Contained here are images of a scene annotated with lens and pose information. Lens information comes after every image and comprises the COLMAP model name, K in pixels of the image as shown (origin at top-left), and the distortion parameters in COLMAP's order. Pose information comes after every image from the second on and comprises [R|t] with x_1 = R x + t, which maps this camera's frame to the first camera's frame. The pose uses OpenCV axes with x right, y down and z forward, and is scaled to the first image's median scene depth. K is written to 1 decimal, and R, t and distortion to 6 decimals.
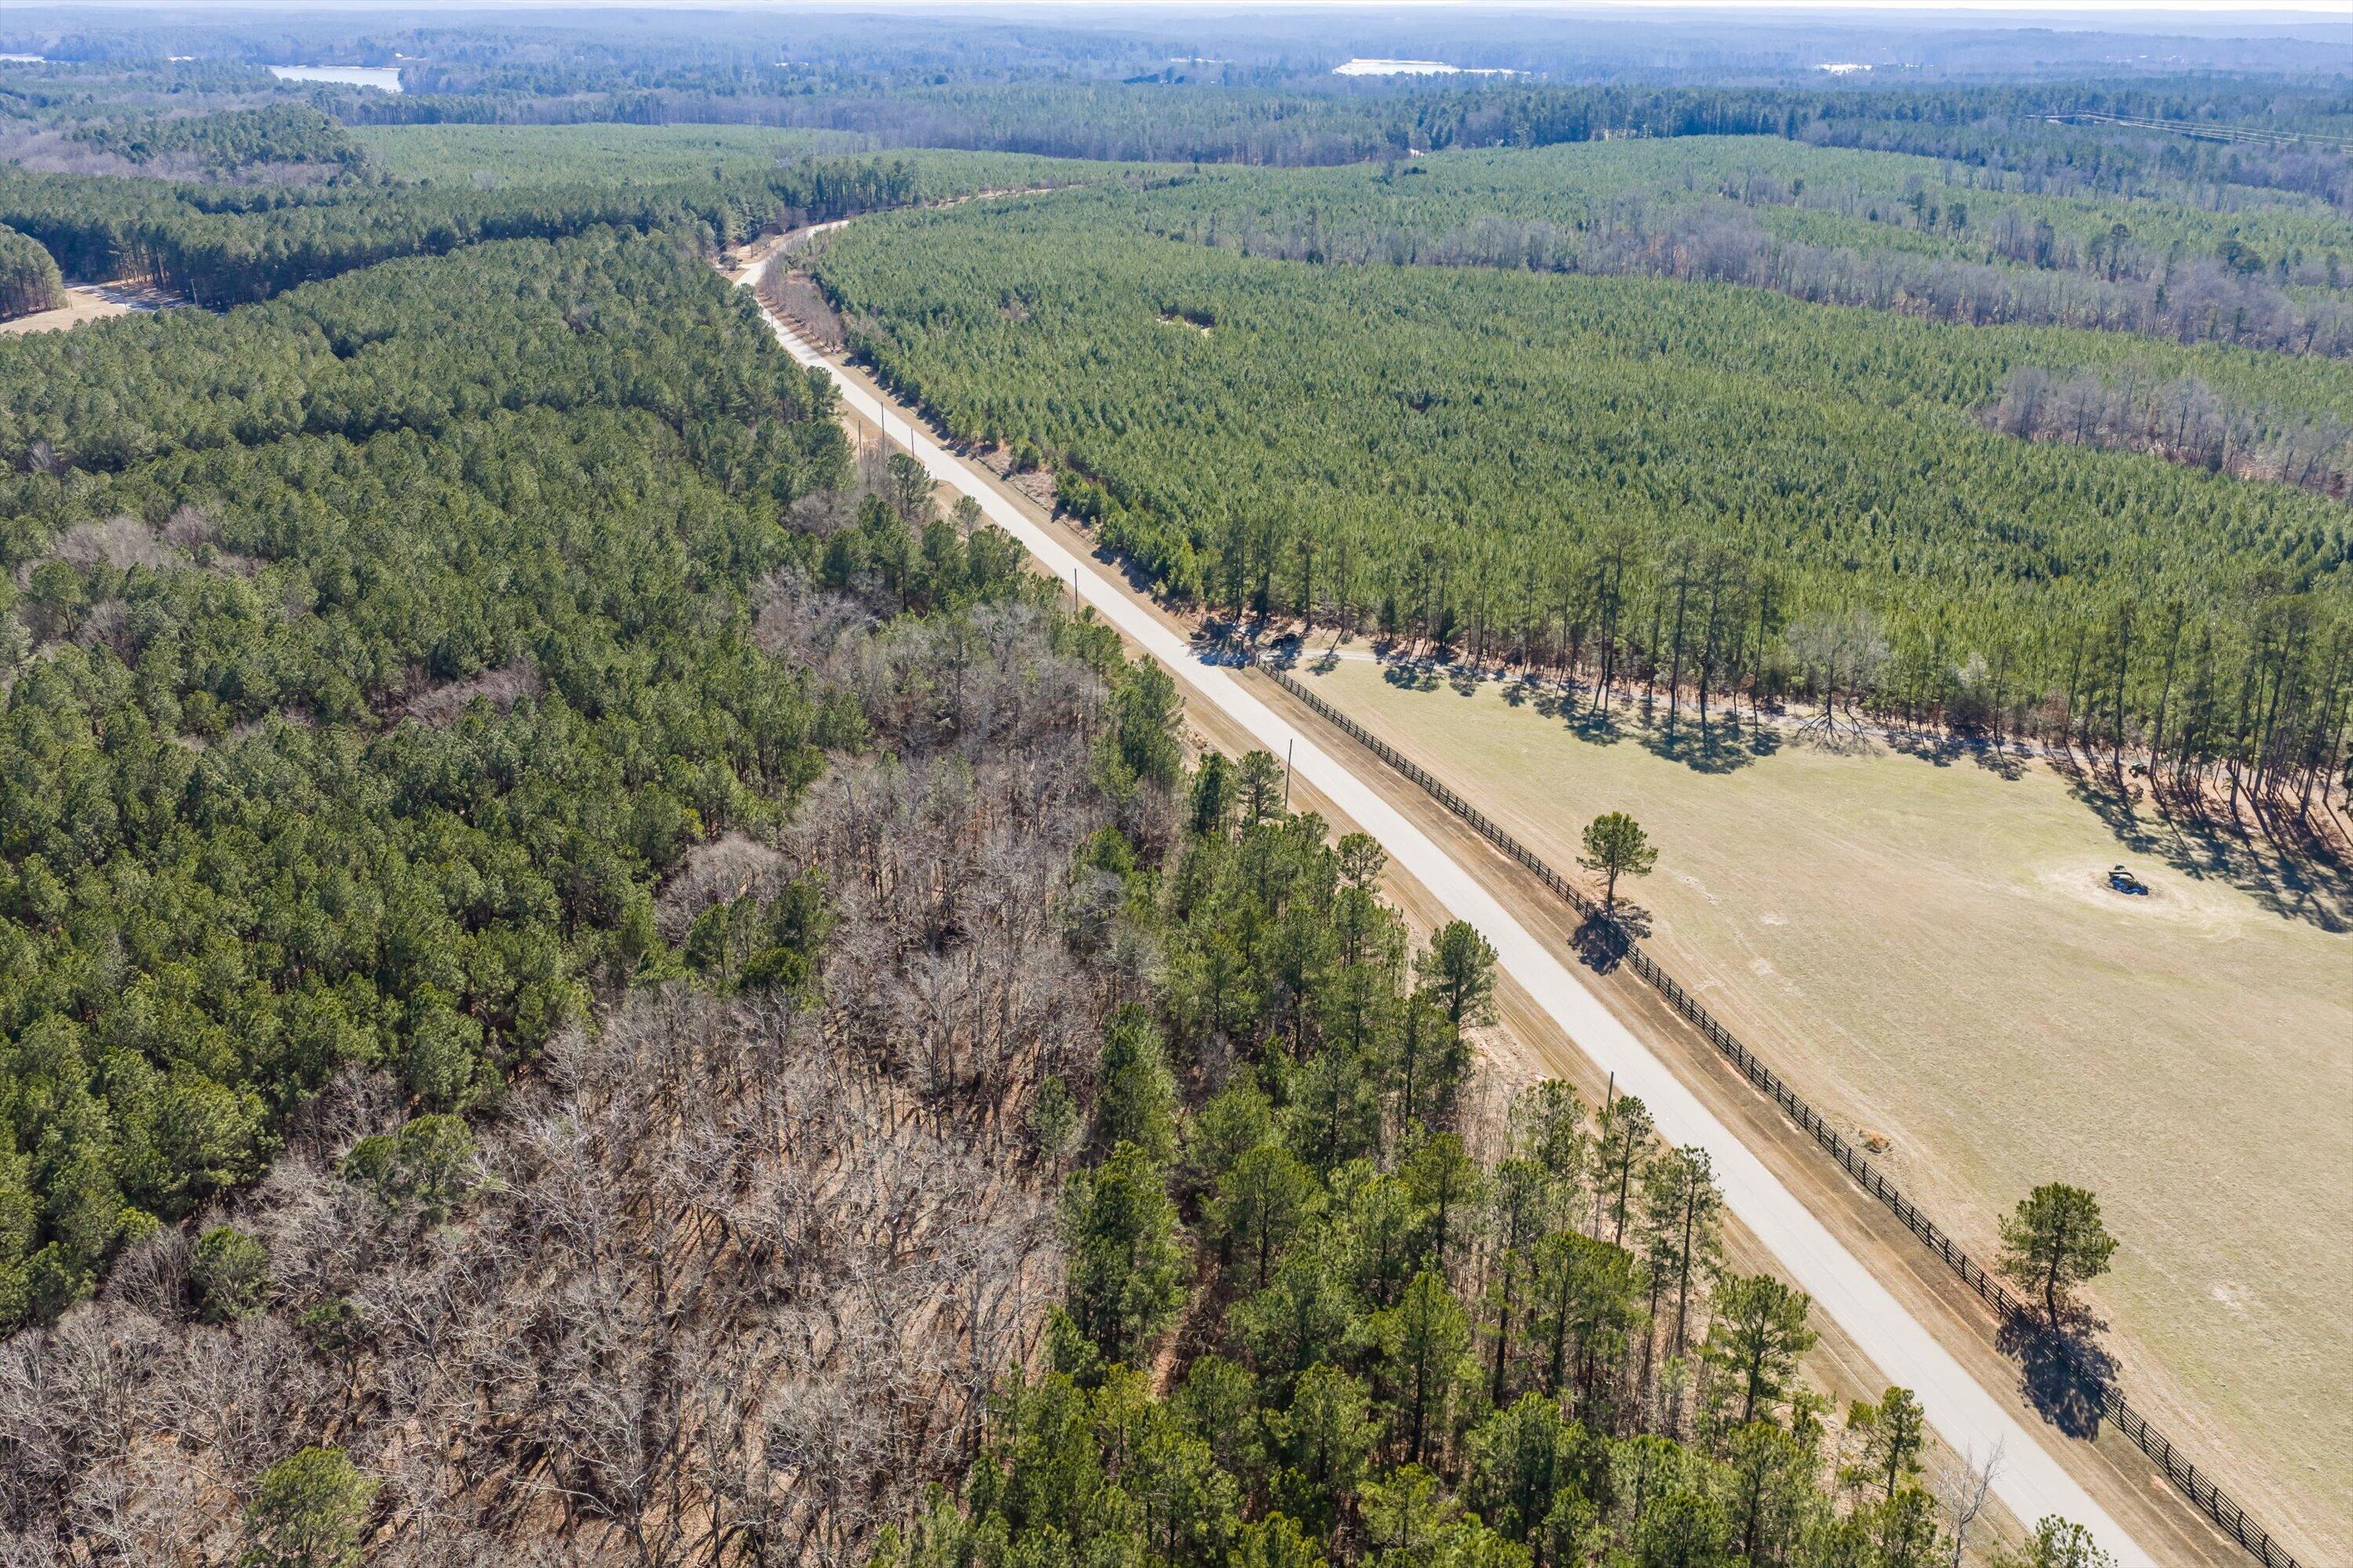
lens RADIAL K [[1918.8, 0, 1172.3], [0, 1918.8, 787.7], [0, 0, 1]] dist [0.017219, -0.025007]
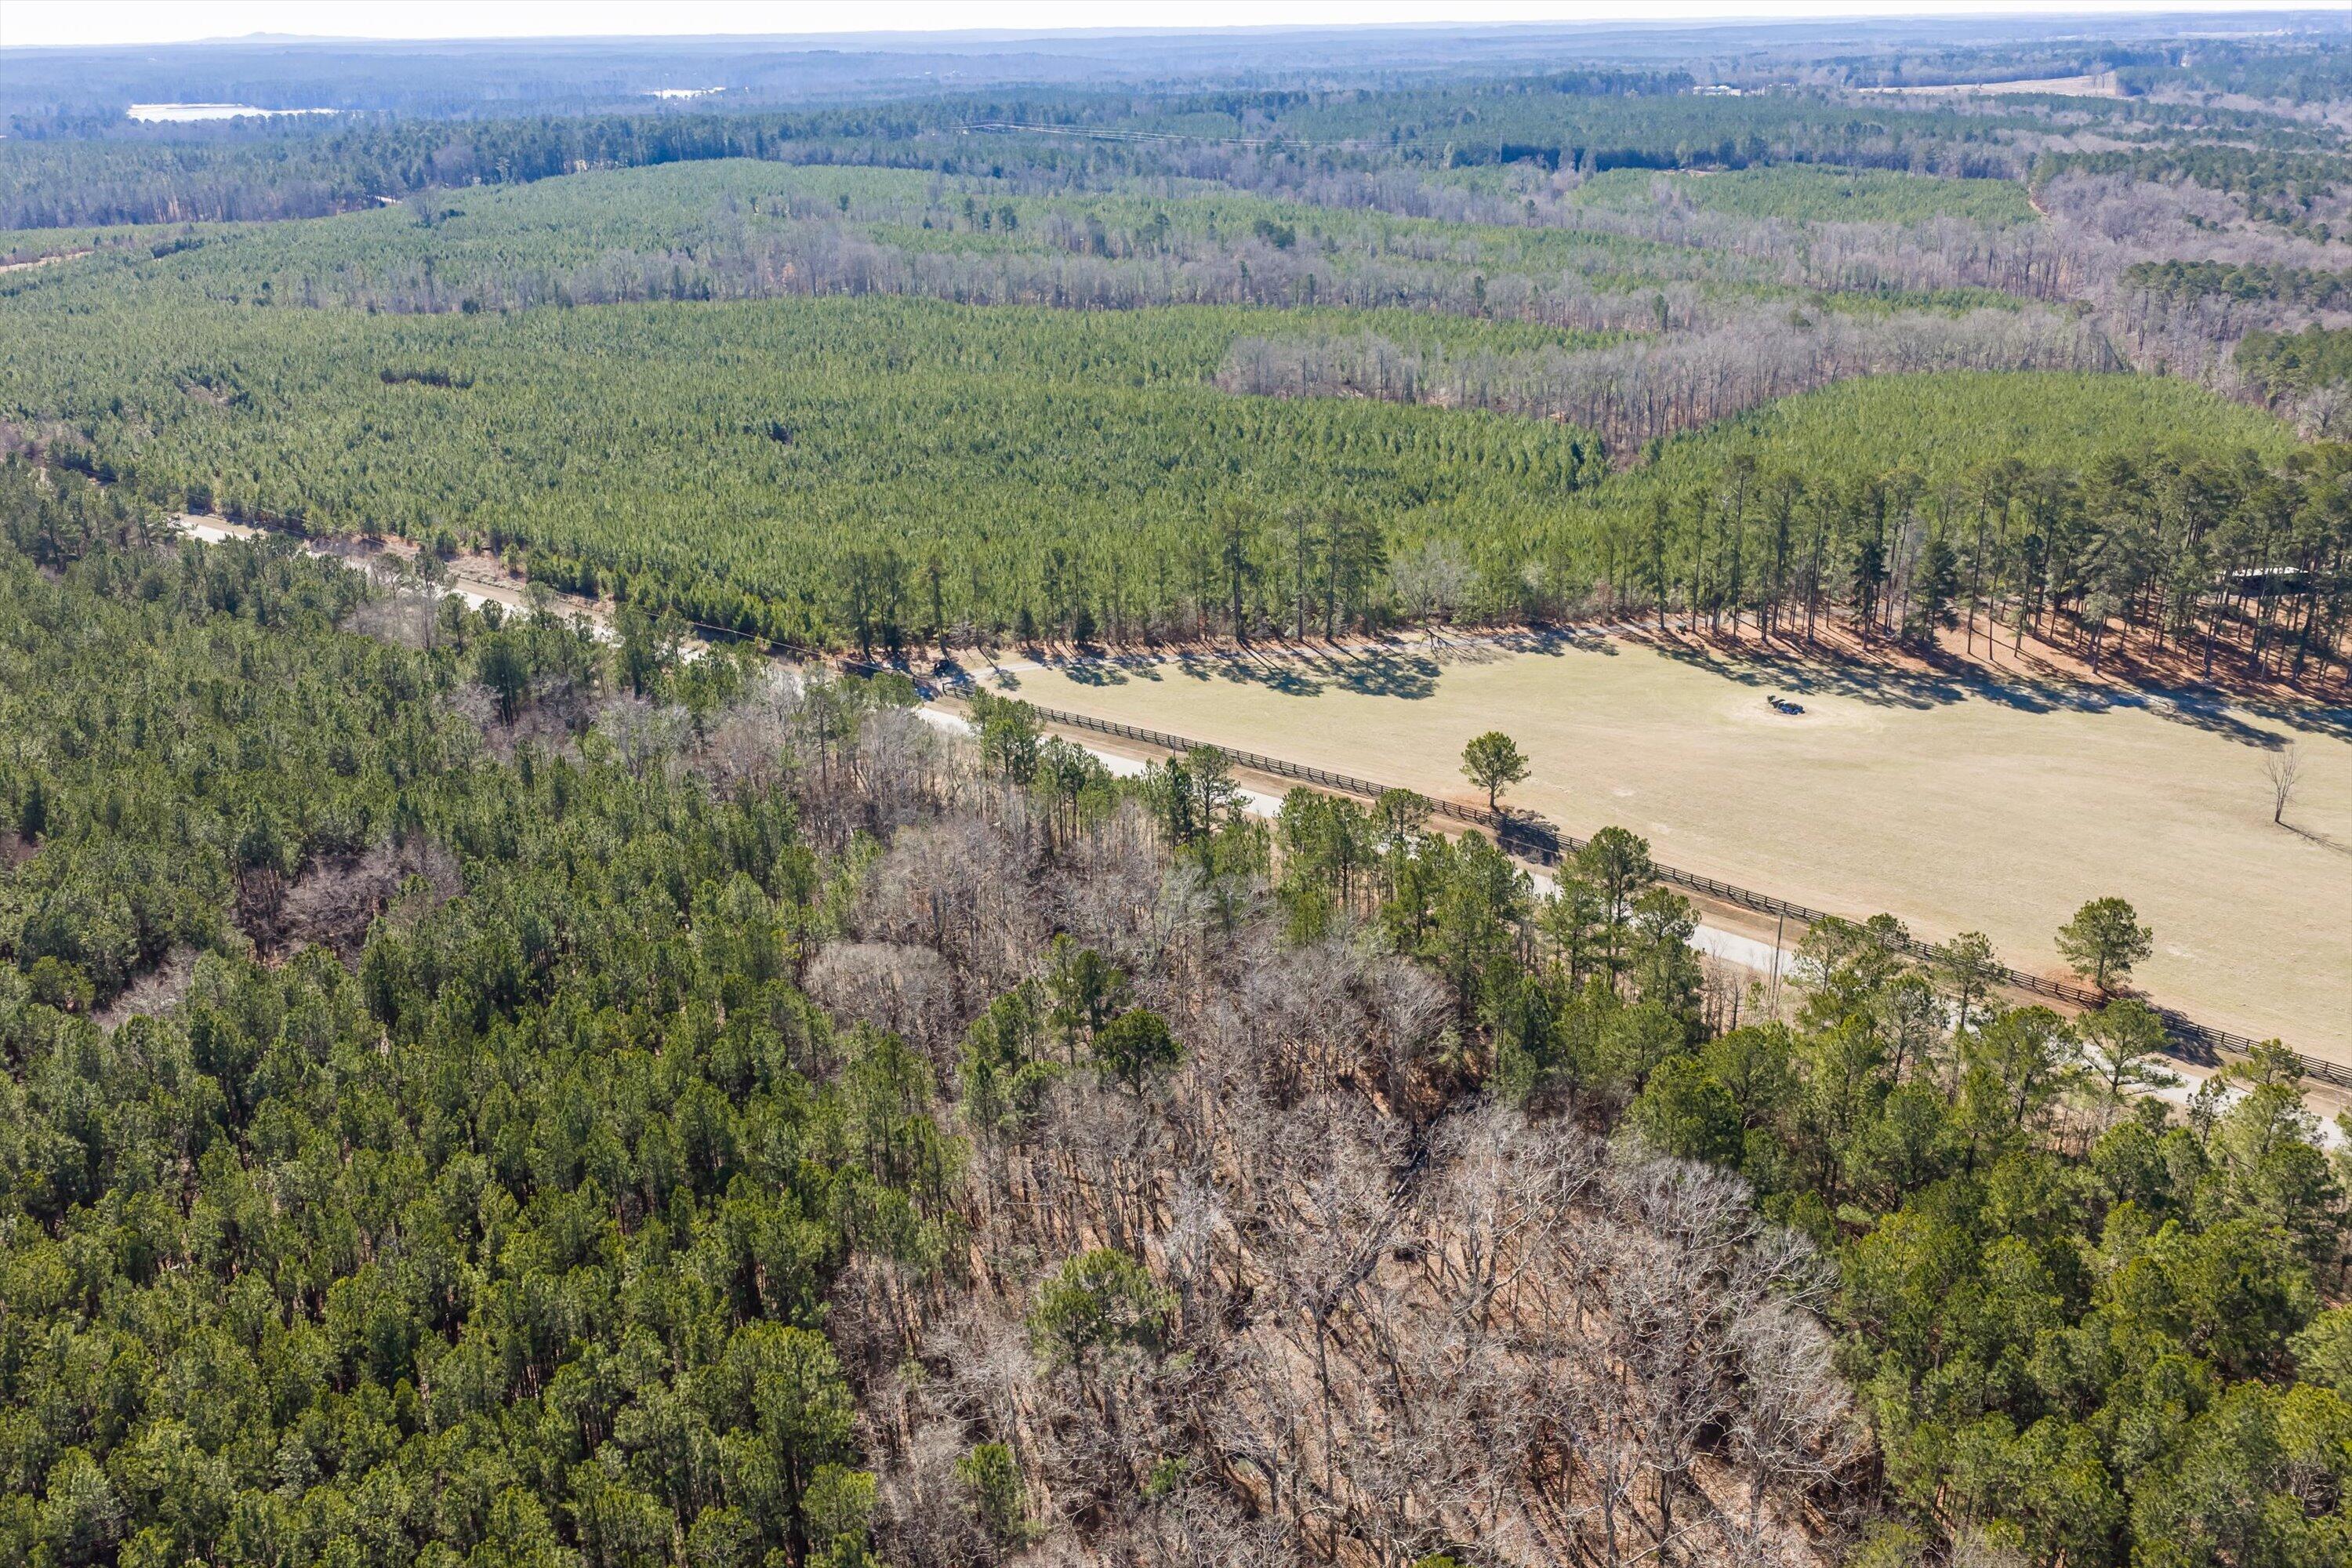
lens RADIAL K [[1917.9, 0, 1159.1], [0, 1917.9, 777.1], [0, 0, 1]] dist [0.017219, -0.025007]
pose [[0.843171, -0.216380, 0.492181, -0.365840], [0.225013, 0.973429, 0.042476, -0.039614], [-0.488295, 0.074933, 0.869456, 0.083419]]
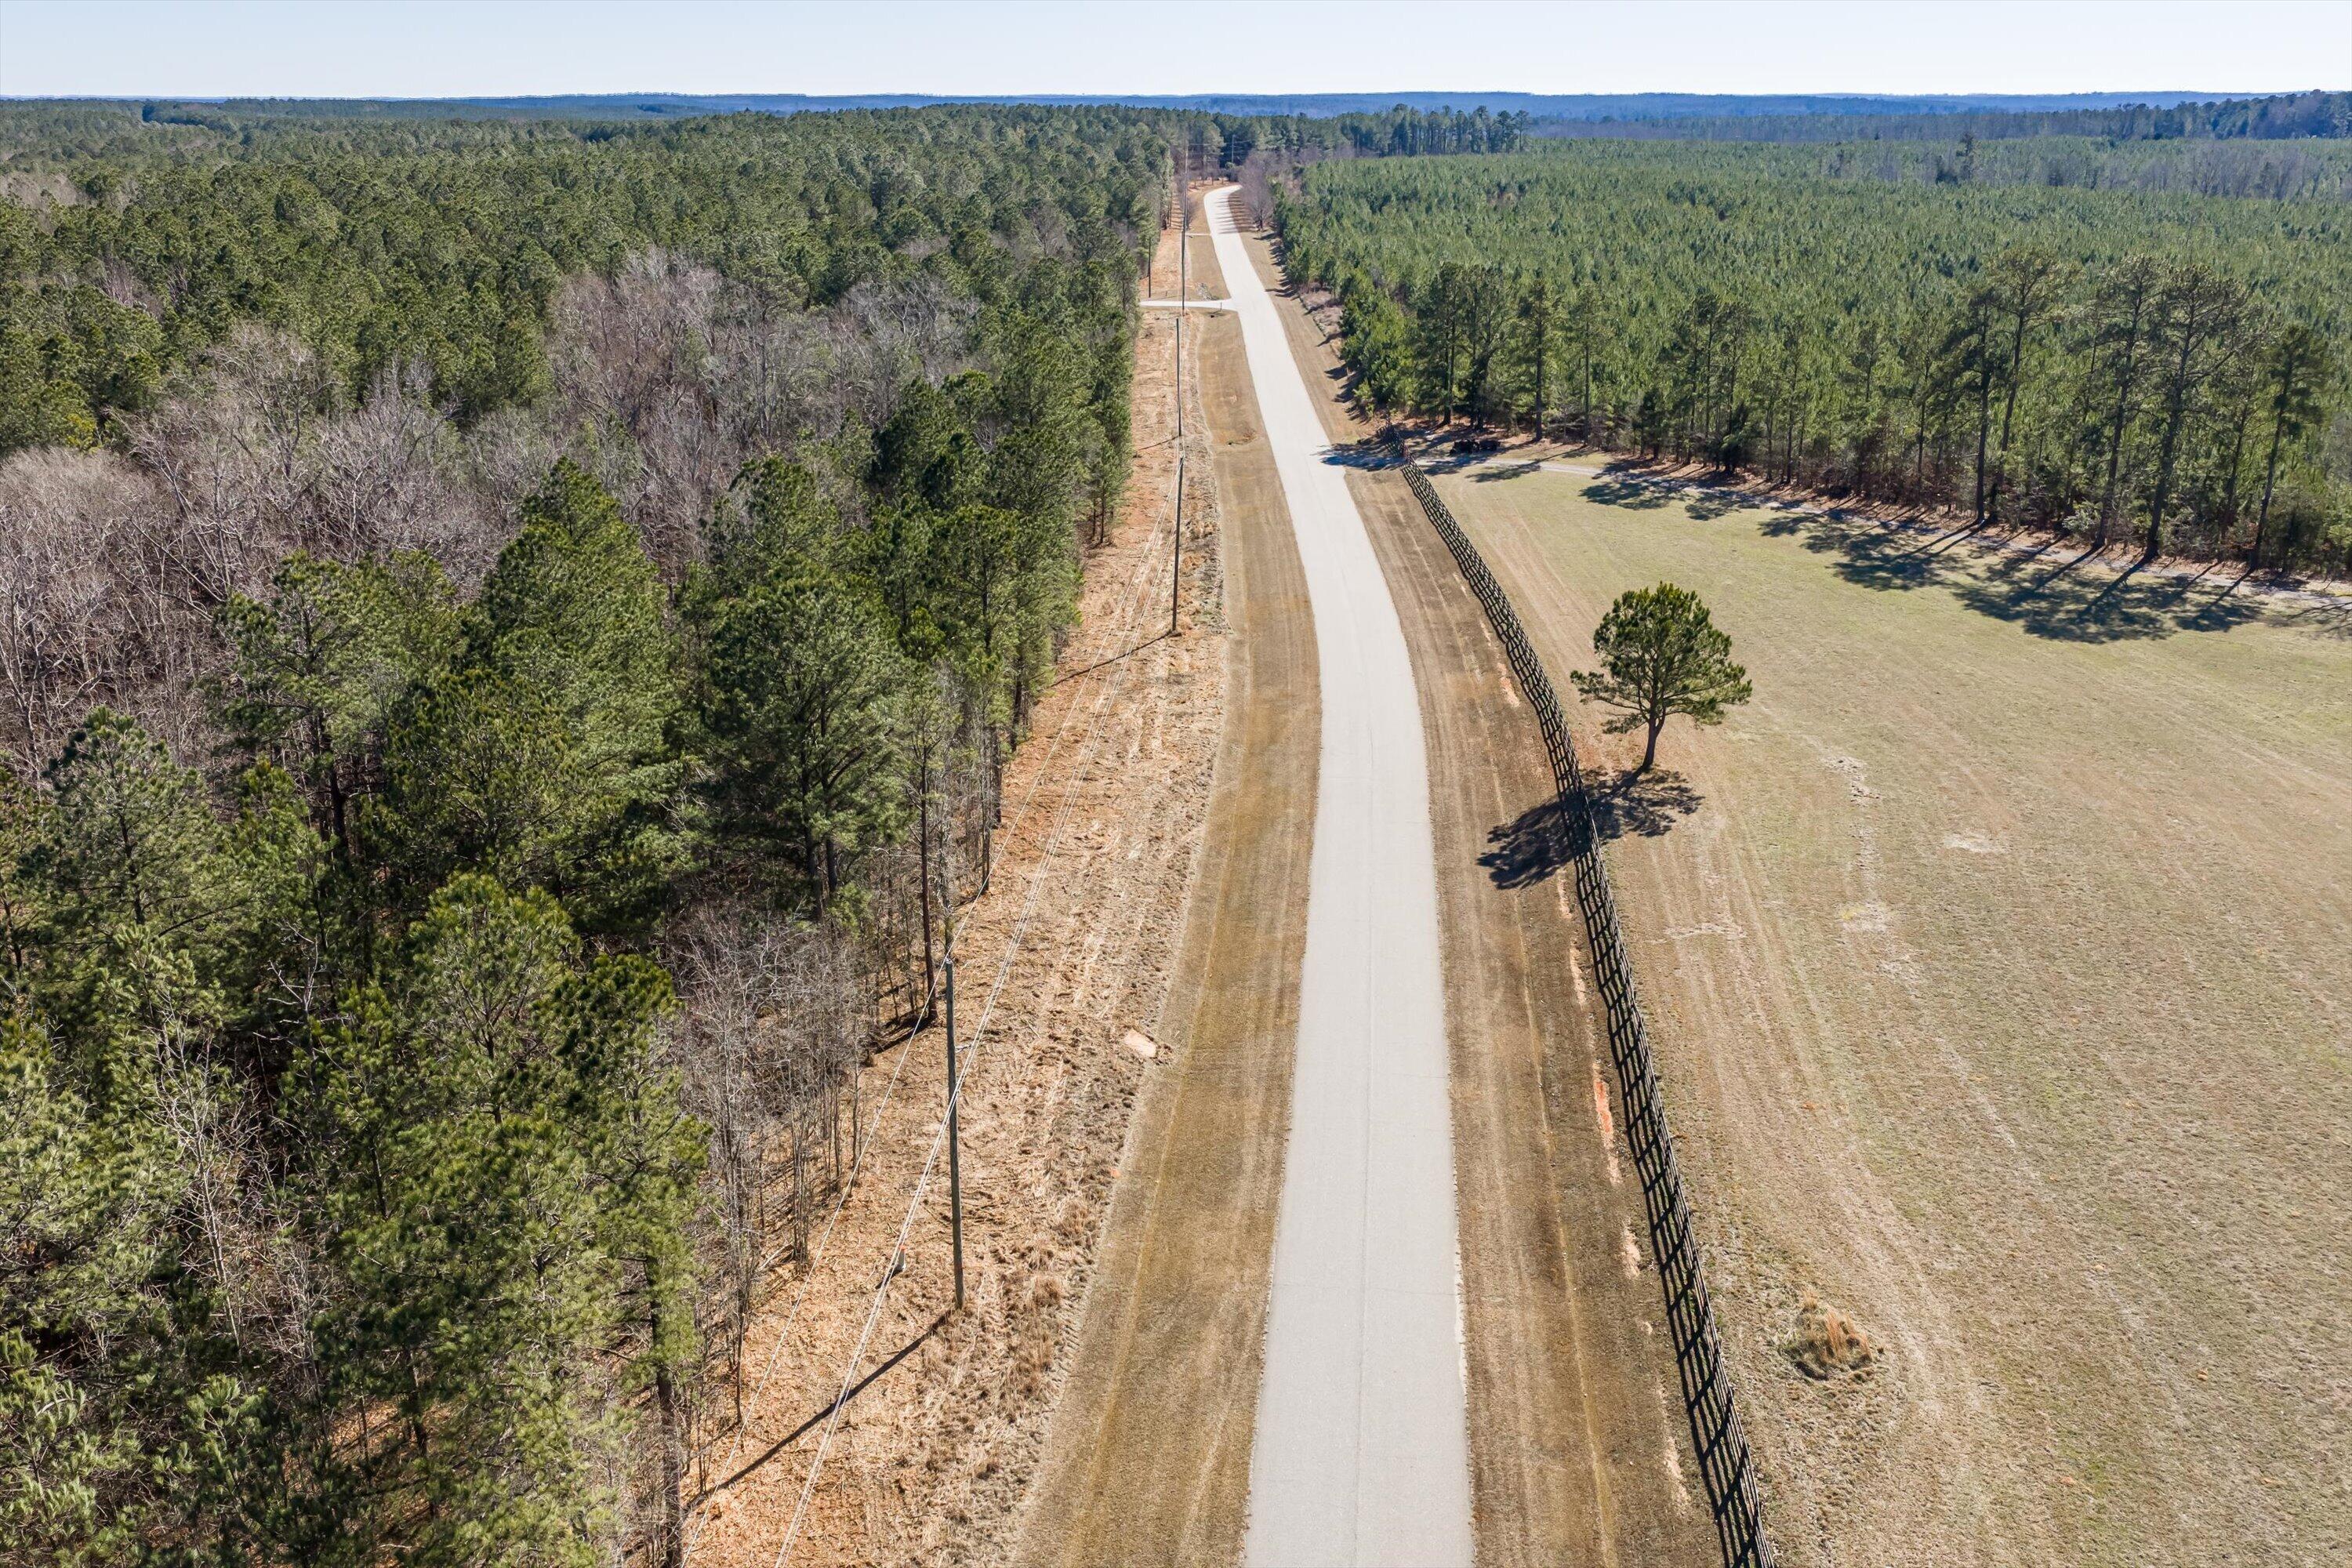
lens RADIAL K [[1917.9, 0, 1166.7], [0, 1917.9, 836.2], [0, 0, 1]] dist [0.017219, -0.025007]
pose [[0.927330, 0.129440, -0.351148, 0.214727], [-0.134836, 0.990826, 0.009154, 0.063923], [0.349112, 0.038859, 0.936275, 0.378100]]
